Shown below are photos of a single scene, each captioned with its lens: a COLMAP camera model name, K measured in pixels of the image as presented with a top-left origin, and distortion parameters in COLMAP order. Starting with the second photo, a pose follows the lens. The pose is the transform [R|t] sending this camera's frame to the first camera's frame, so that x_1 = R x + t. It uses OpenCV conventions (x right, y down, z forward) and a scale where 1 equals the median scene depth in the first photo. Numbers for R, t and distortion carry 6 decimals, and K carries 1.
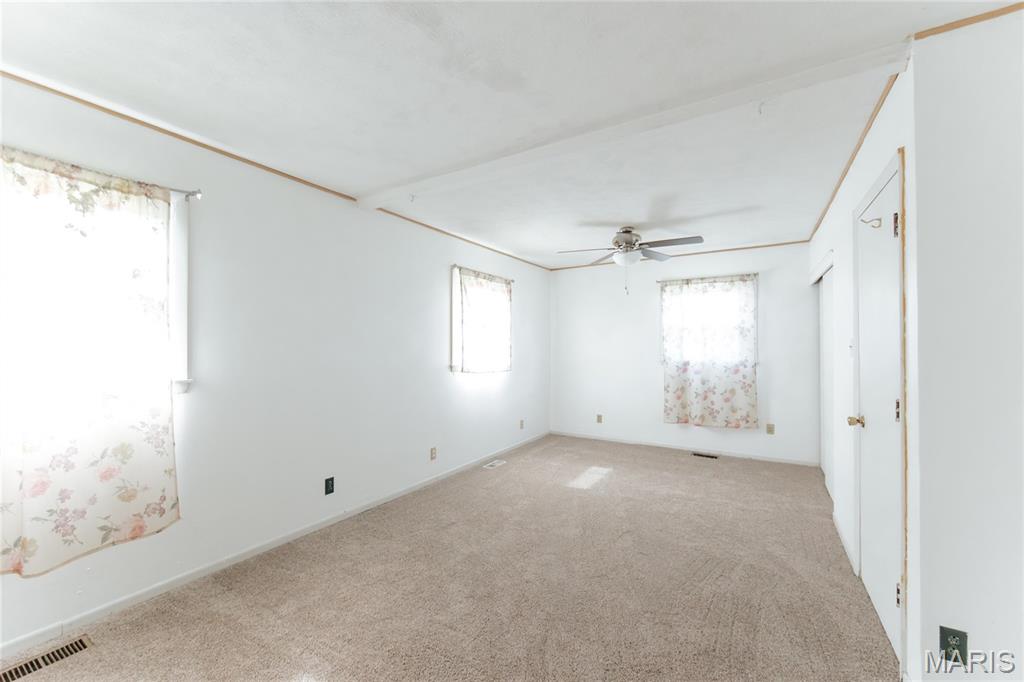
lens RADIAL K [[403.1, 0, 493.6], [0, 403.1, 343.2], [0, 0, 1]] dist [-0.002953, -0.000402]
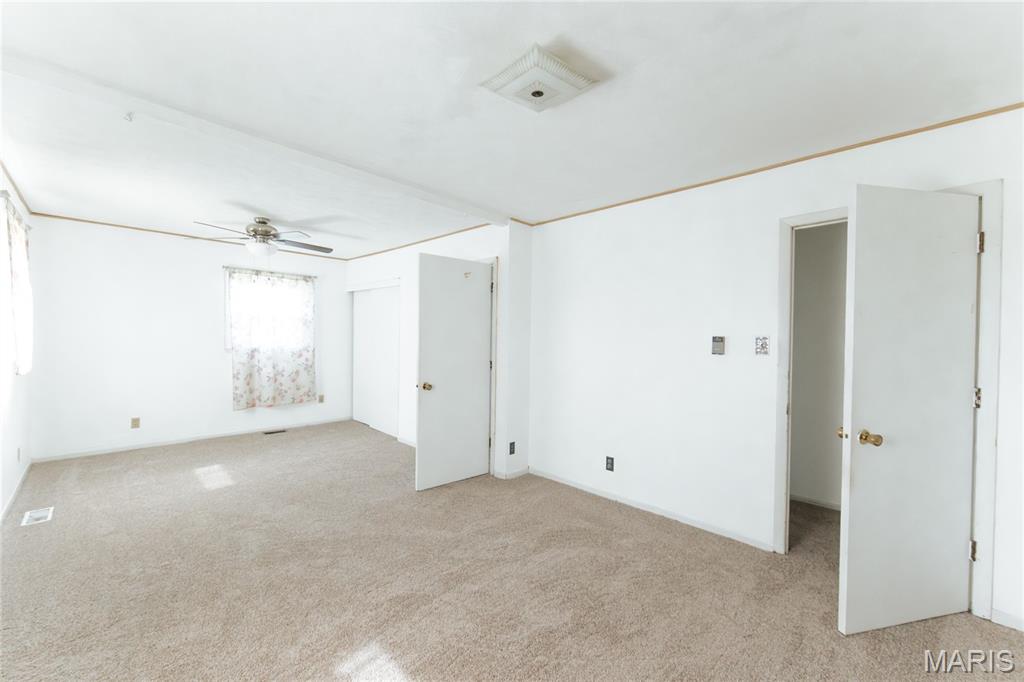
lens RADIAL K [[403.1, 0, 519.6], [0, 403.1, 344.8], [0, 0, 1]] dist [-0.002953, -0.000402]
pose [[0.182070, -0.013532, 0.983192, -0.453402], [-0.025523, 0.999503, 0.018483, -0.001181], [-0.982954, -0.028460, 0.181634, 0.137656]]
